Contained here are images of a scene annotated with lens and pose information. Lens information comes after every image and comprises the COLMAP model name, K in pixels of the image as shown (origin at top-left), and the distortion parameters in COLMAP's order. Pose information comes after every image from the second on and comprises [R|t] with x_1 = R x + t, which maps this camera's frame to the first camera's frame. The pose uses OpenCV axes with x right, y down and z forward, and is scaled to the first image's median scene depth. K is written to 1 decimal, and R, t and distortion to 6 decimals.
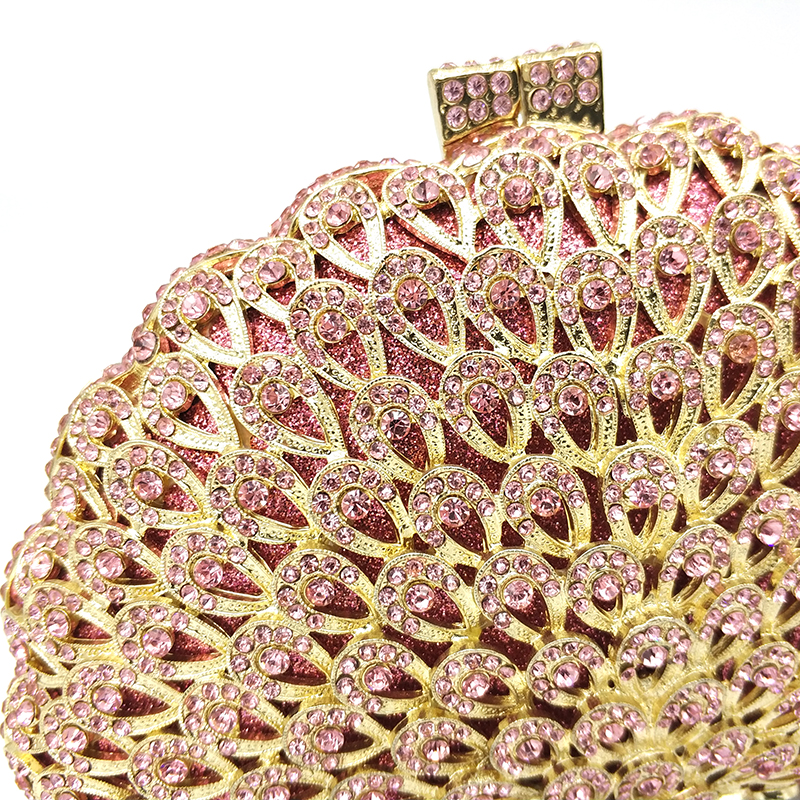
lens RADIAL K [[958.7, 0, 400.0], [0, 958.7, 400.0], [0, 0, 1]] dist [0.119831, -0.871297]
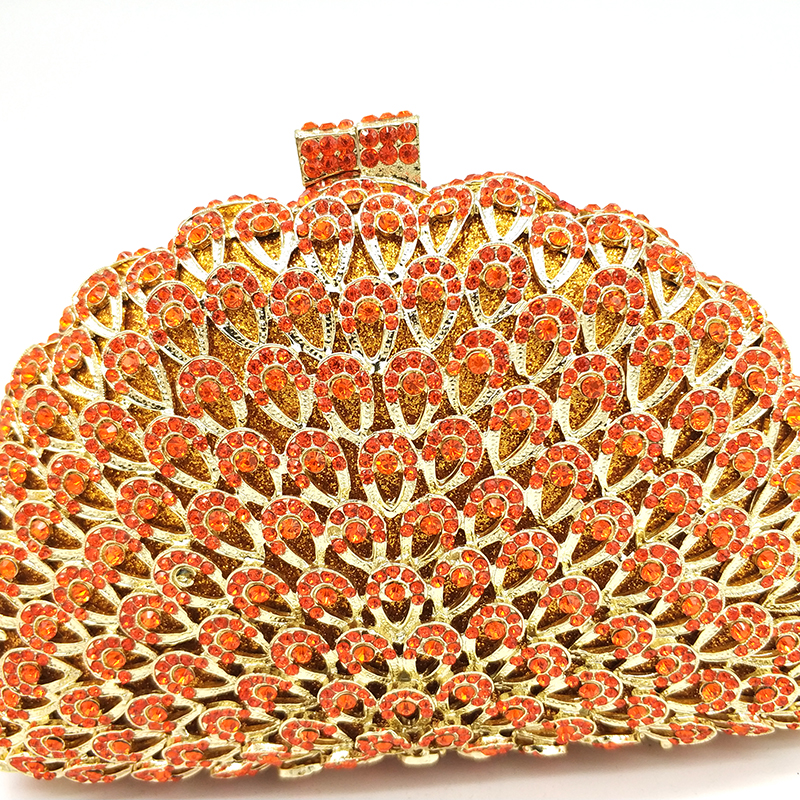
lens RADIAL K [[958.7, 0, 400.0], [0, 958.7, 400.0], [0, 0, 1]] dist [0.119831, -0.871297]
pose [[0.981524, 0.105685, -0.159502, 0.463199], [-0.106477, 0.994309, 0.003598, 0.002453], [0.158975, 0.013451, 0.987191, -0.291450]]
